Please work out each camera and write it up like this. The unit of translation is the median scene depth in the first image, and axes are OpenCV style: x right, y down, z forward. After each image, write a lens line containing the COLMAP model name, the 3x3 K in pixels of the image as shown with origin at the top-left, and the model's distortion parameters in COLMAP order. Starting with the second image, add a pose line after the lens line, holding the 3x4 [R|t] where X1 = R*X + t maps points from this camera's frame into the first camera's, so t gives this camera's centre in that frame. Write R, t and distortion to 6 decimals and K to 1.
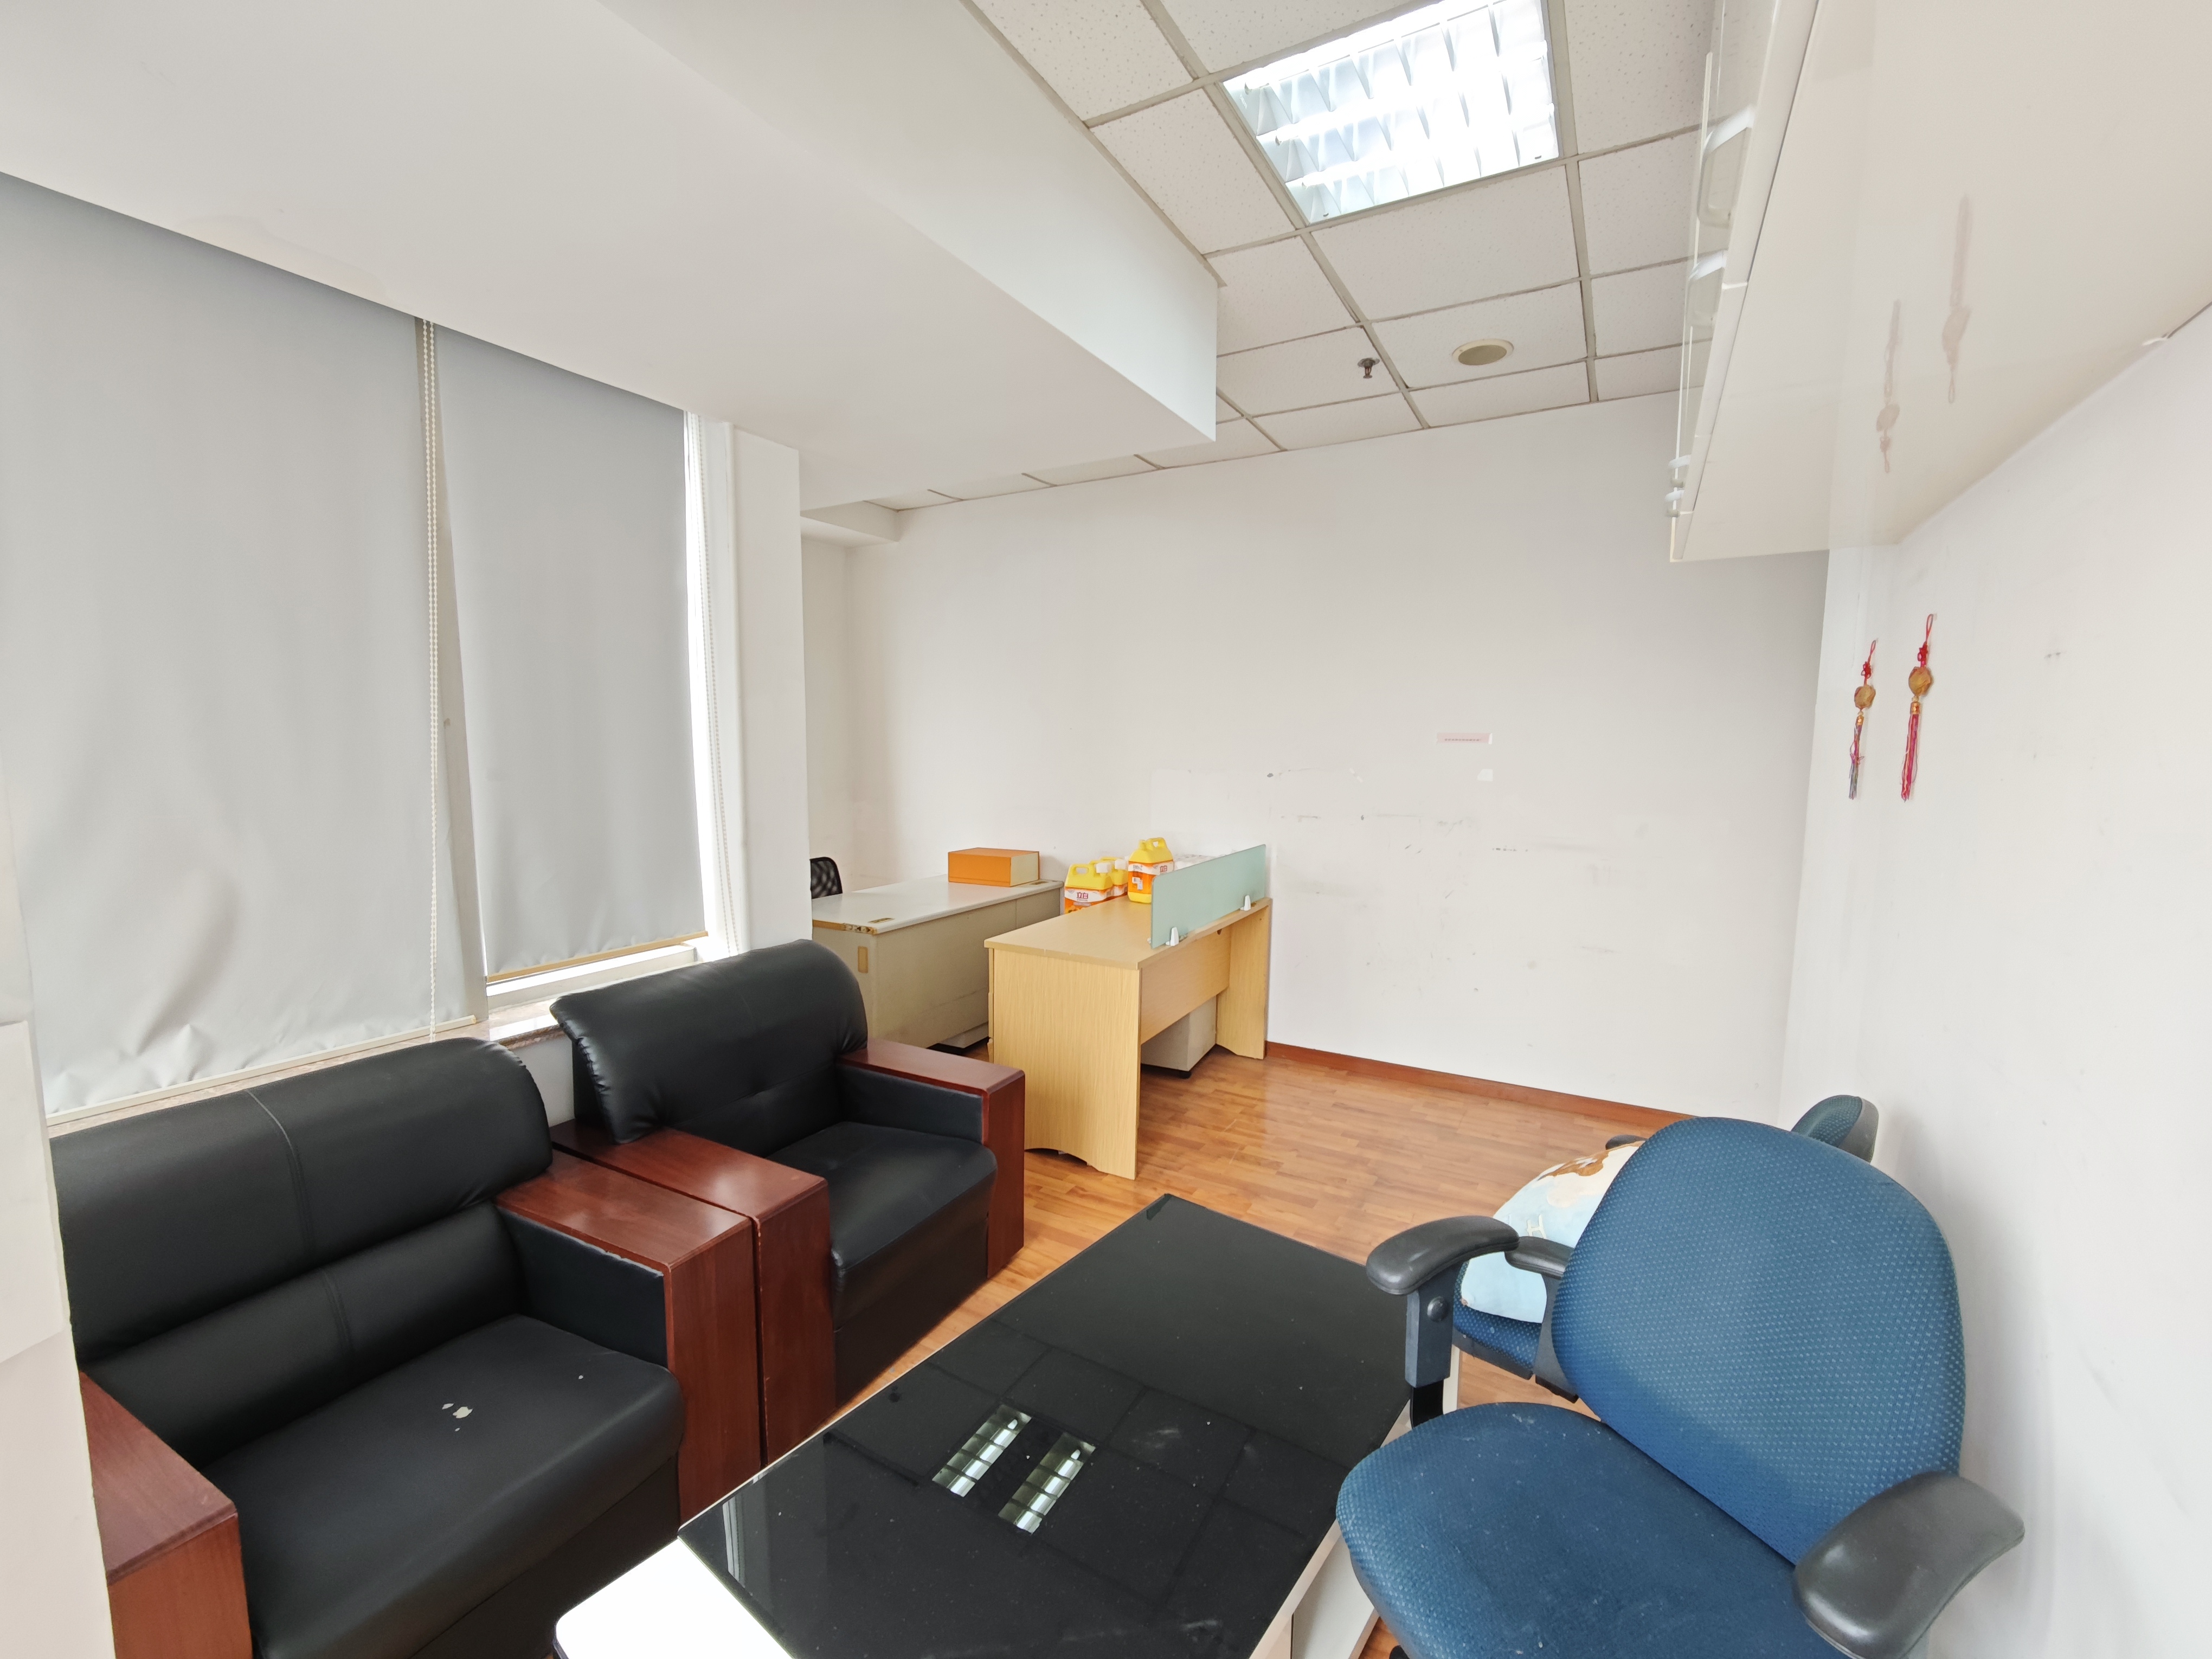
lens RADIAL K [[918.5, 0, 1119.7], [0, 918.5, 847.6], [0, 0, 1]] dist [-0.005045, 0.003372]
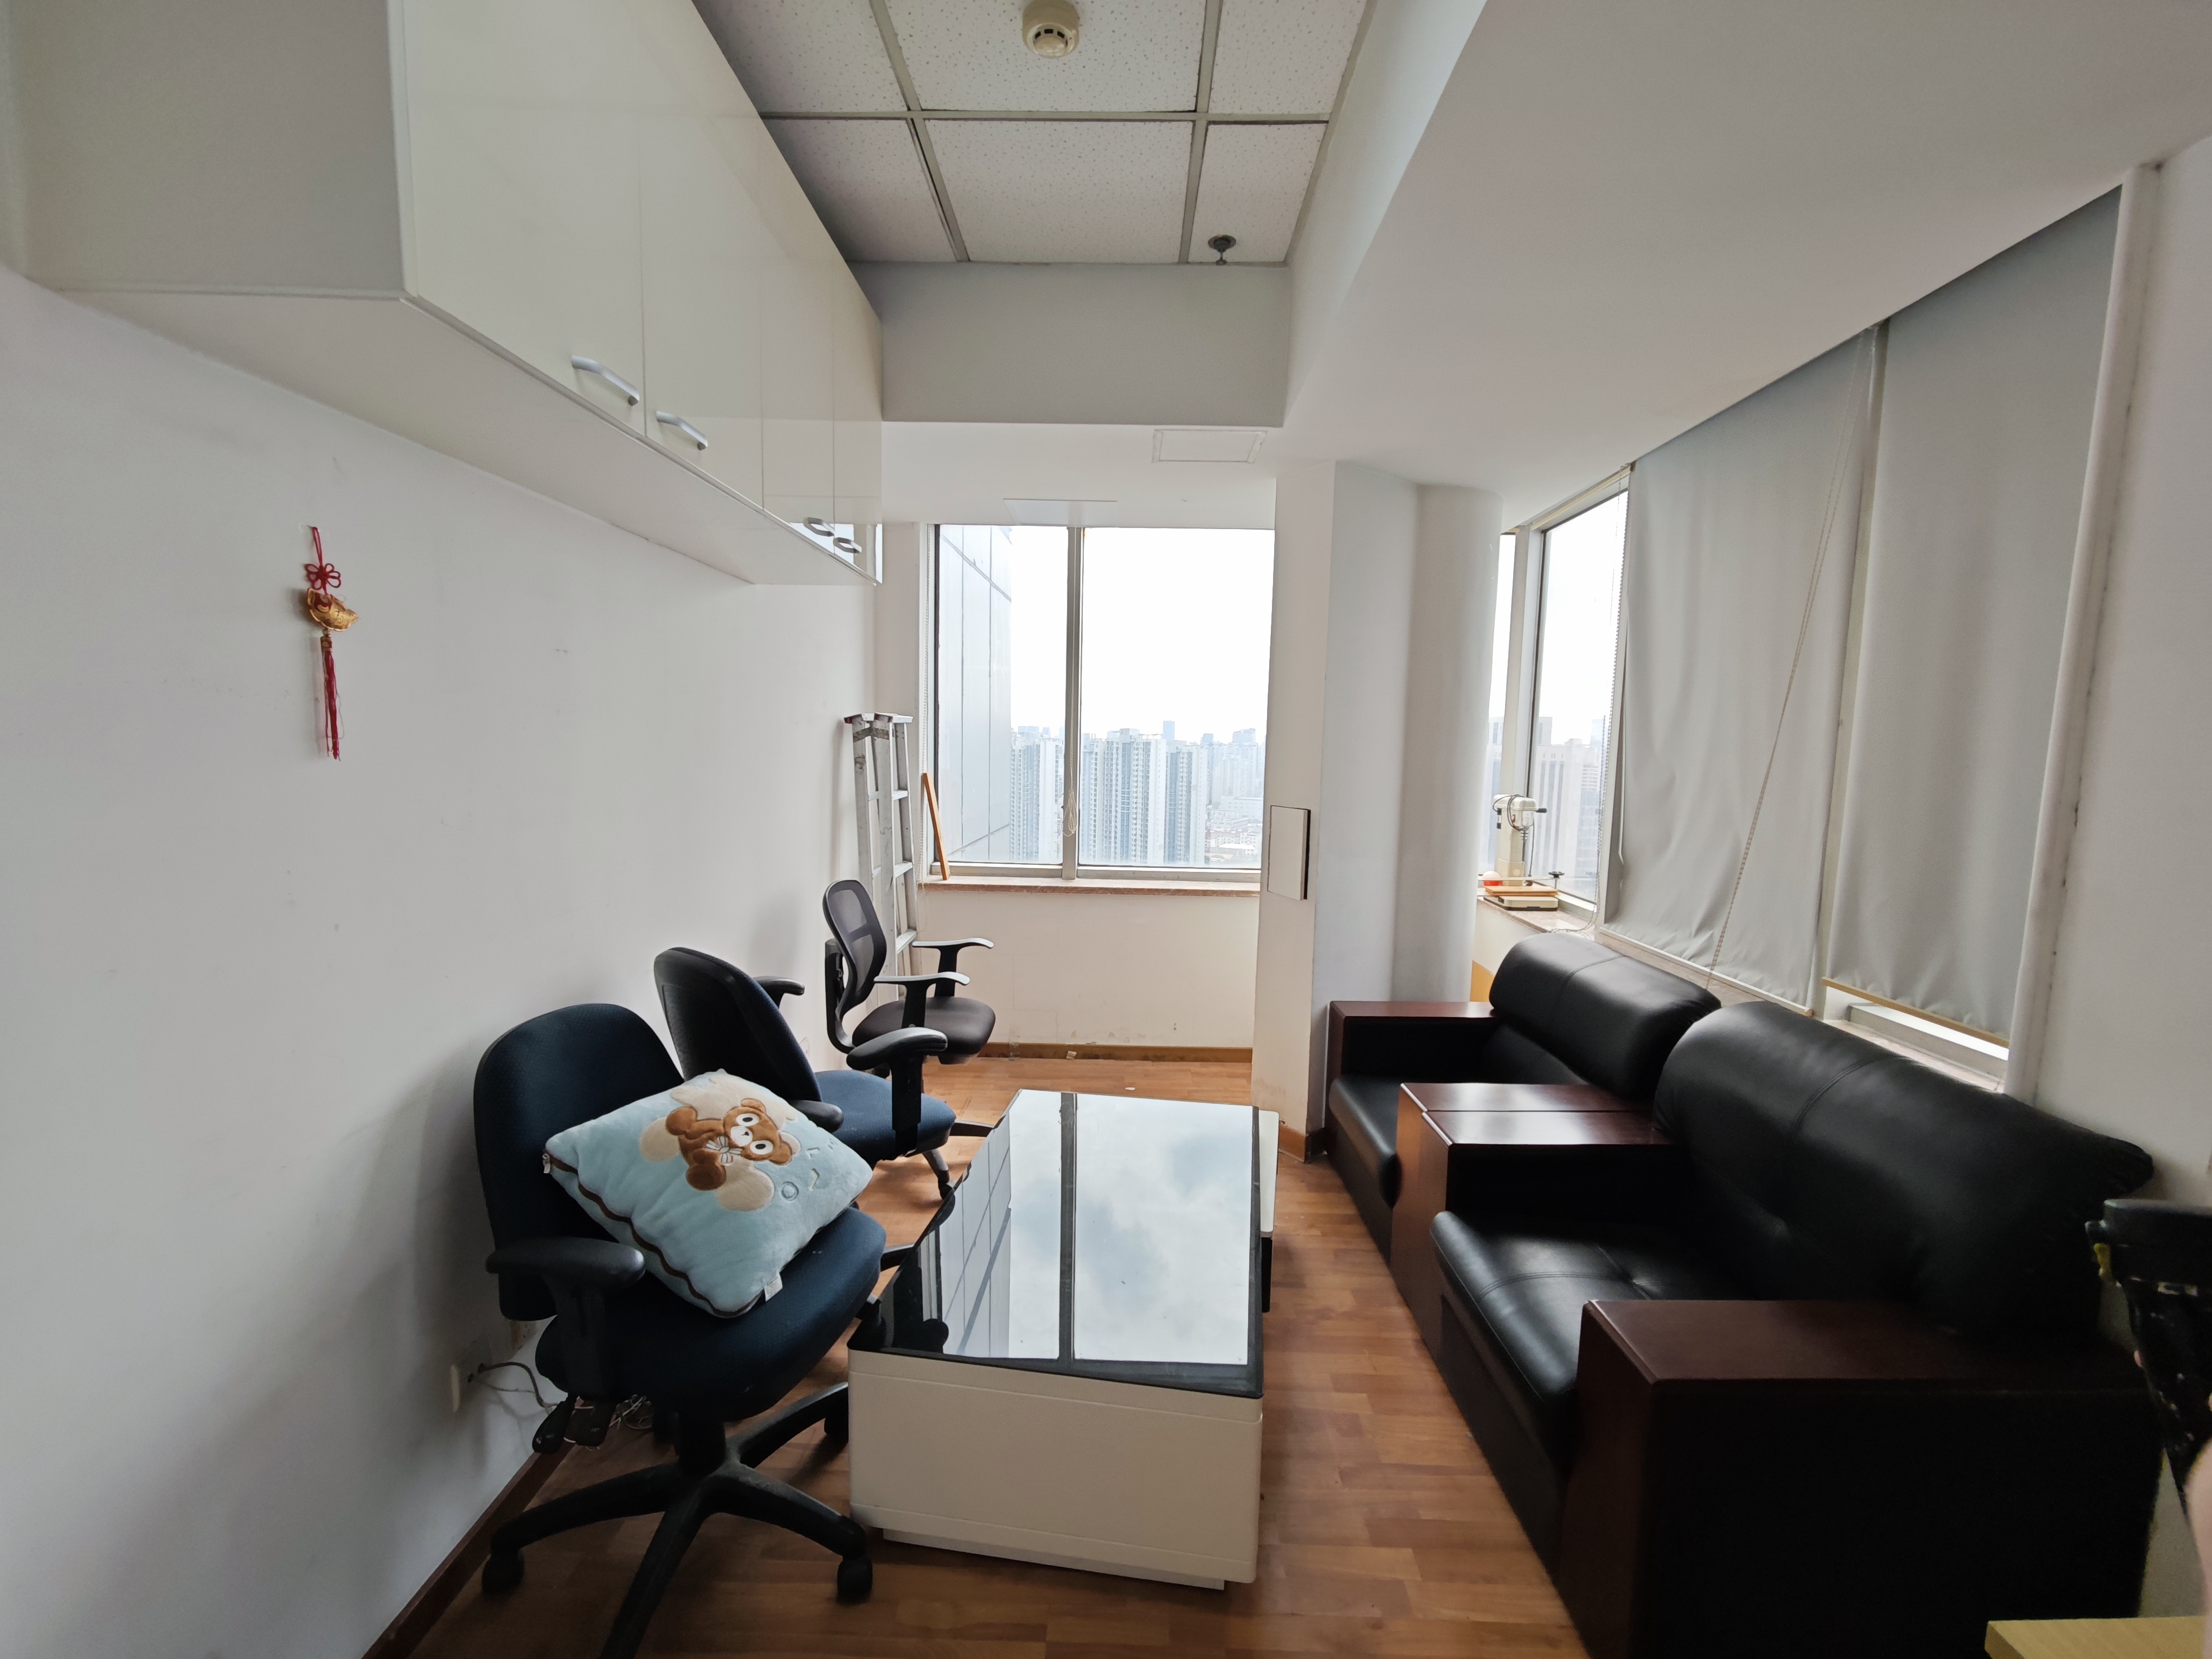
lens RADIAL K [[918.5, 0, 1112.2], [0, 918.5, 842.9], [0, 0, 1]] dist [-0.005045, 0.003372]
pose [[-0.880963, 0.027104, -0.472407, 0.292914], [-0.081027, 0.974971, 0.207039, -0.093640], [0.466195, 0.220672, -0.856718, 0.934832]]
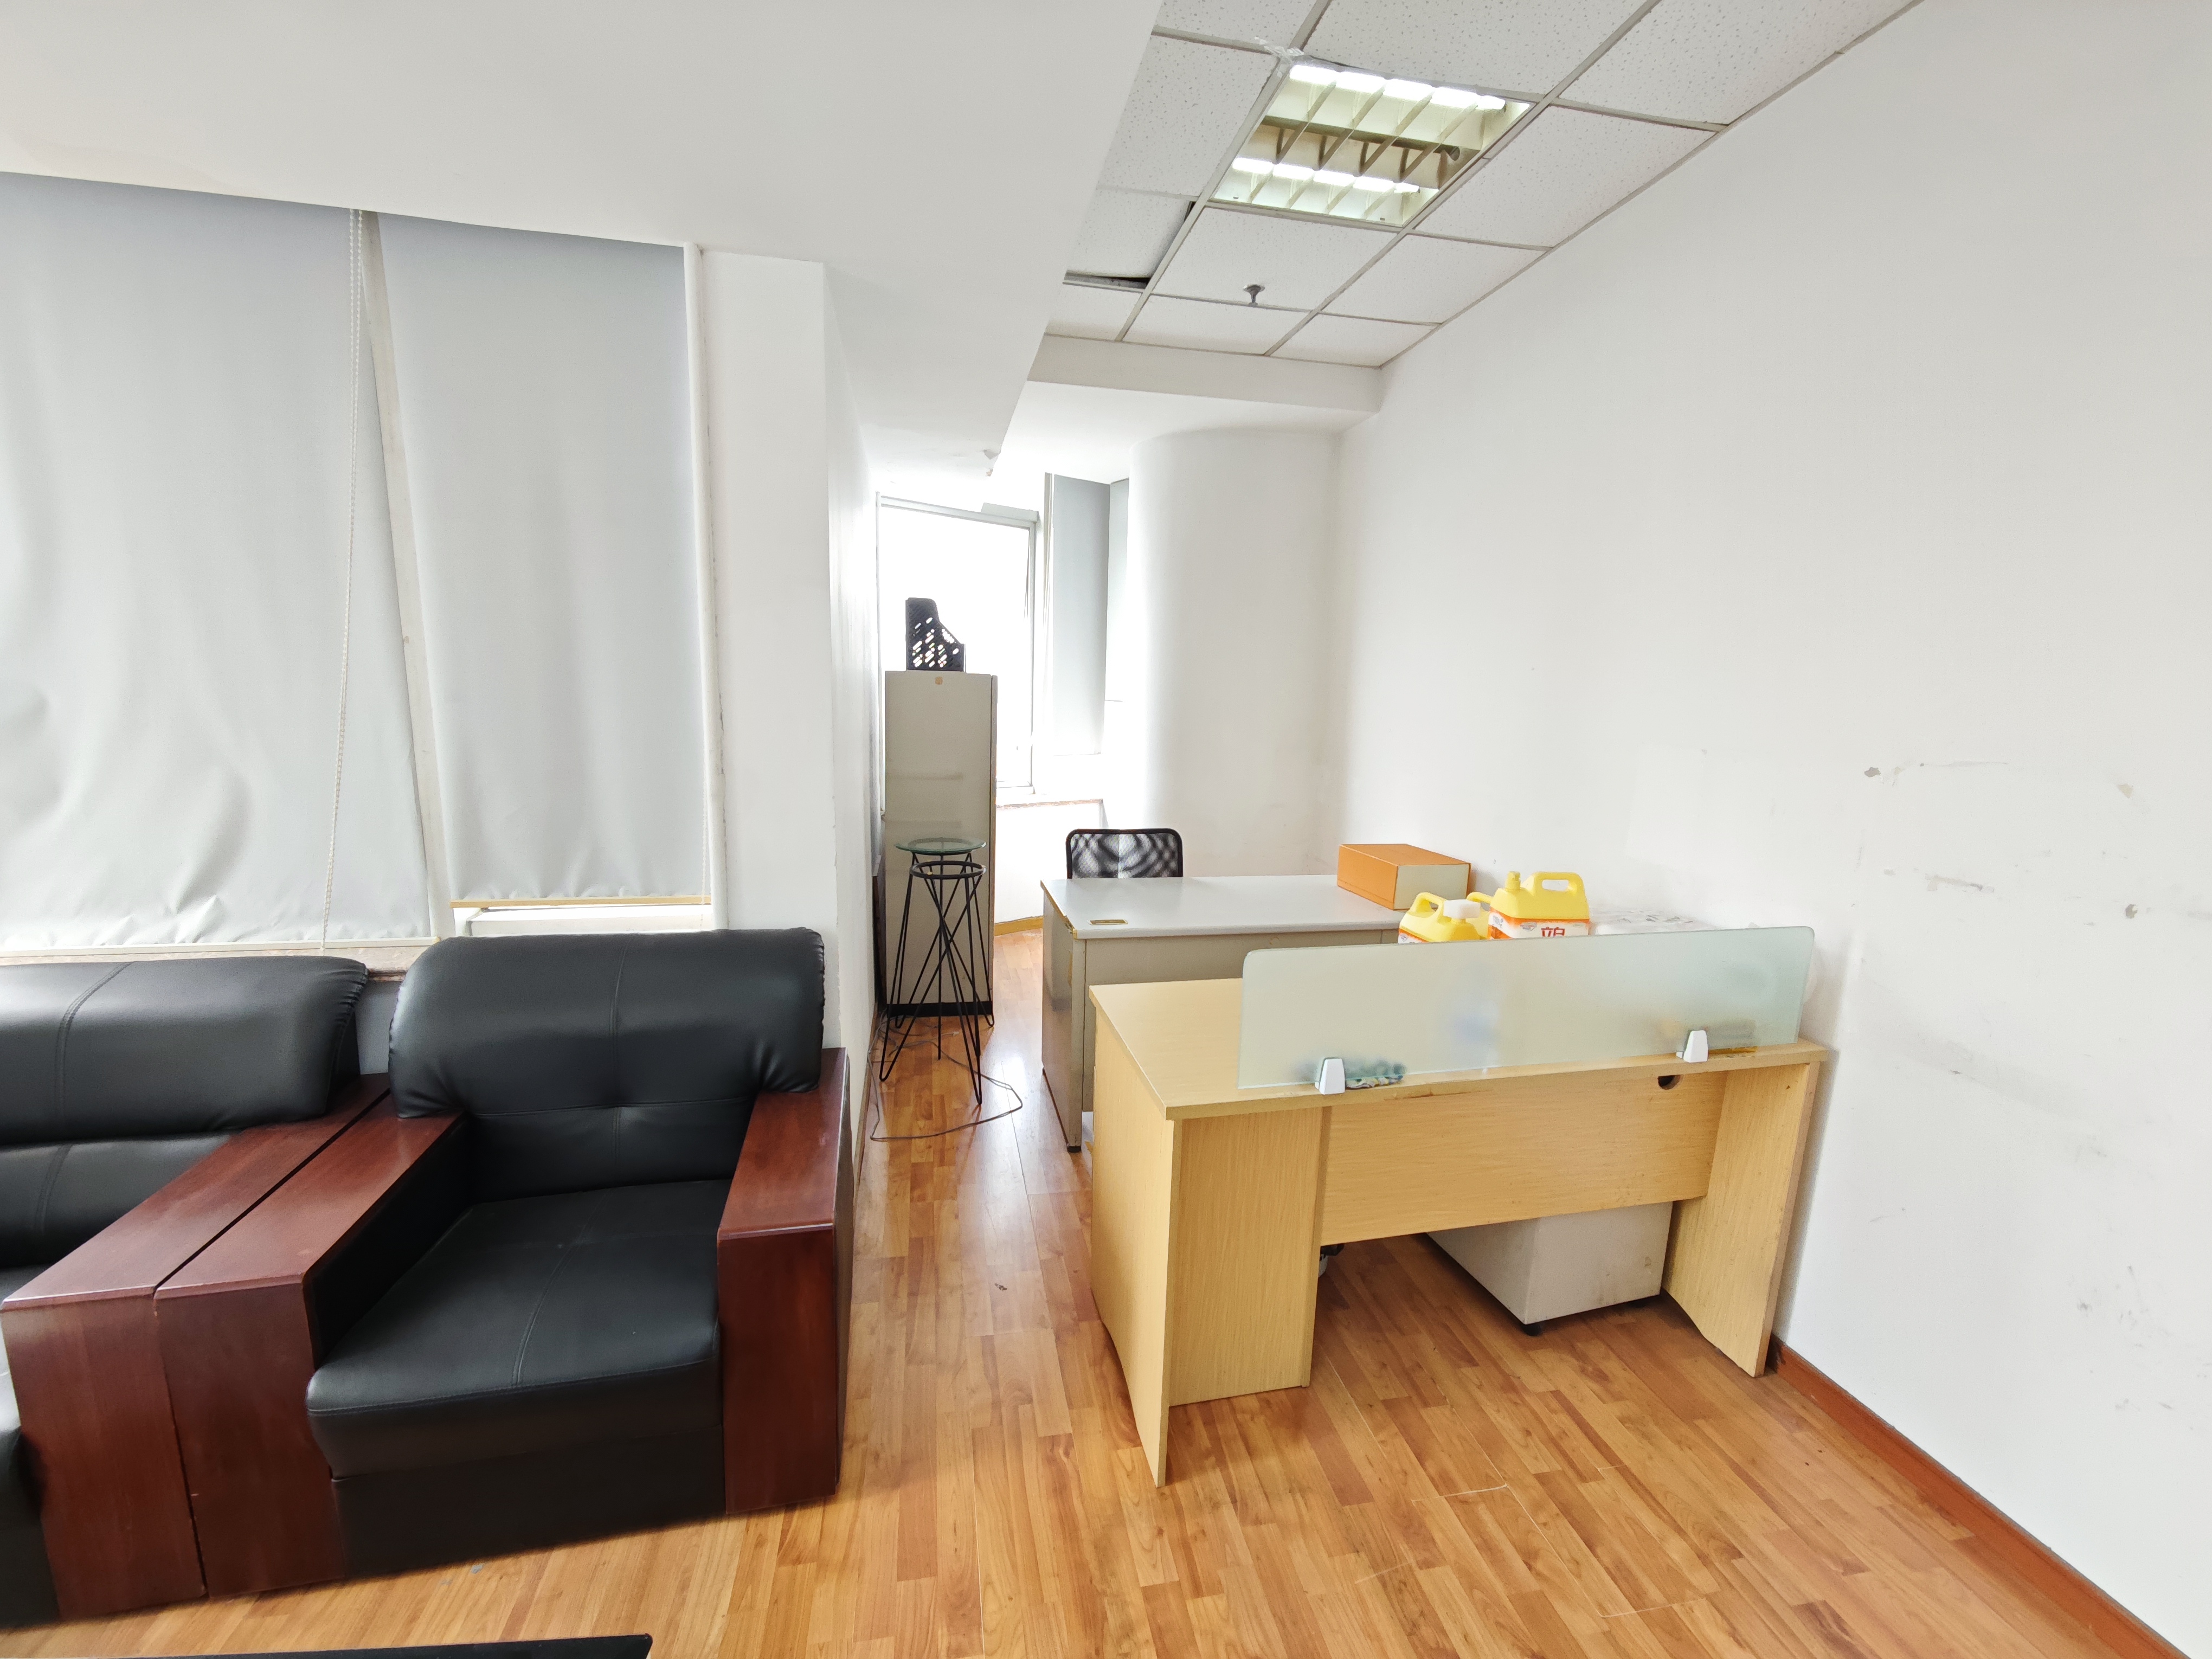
lens RADIAL K [[918.5, 0, 1110.4], [0, 918.5, 845.5], [0, 0, 1]] dist [-0.005045, 0.003372]
pose [[0.652479, 0.141420, -0.744494, 0.319533], [-0.109679, 0.989712, 0.091877, -0.055931], [0.749828, 0.021707, 0.661277, 0.562035]]
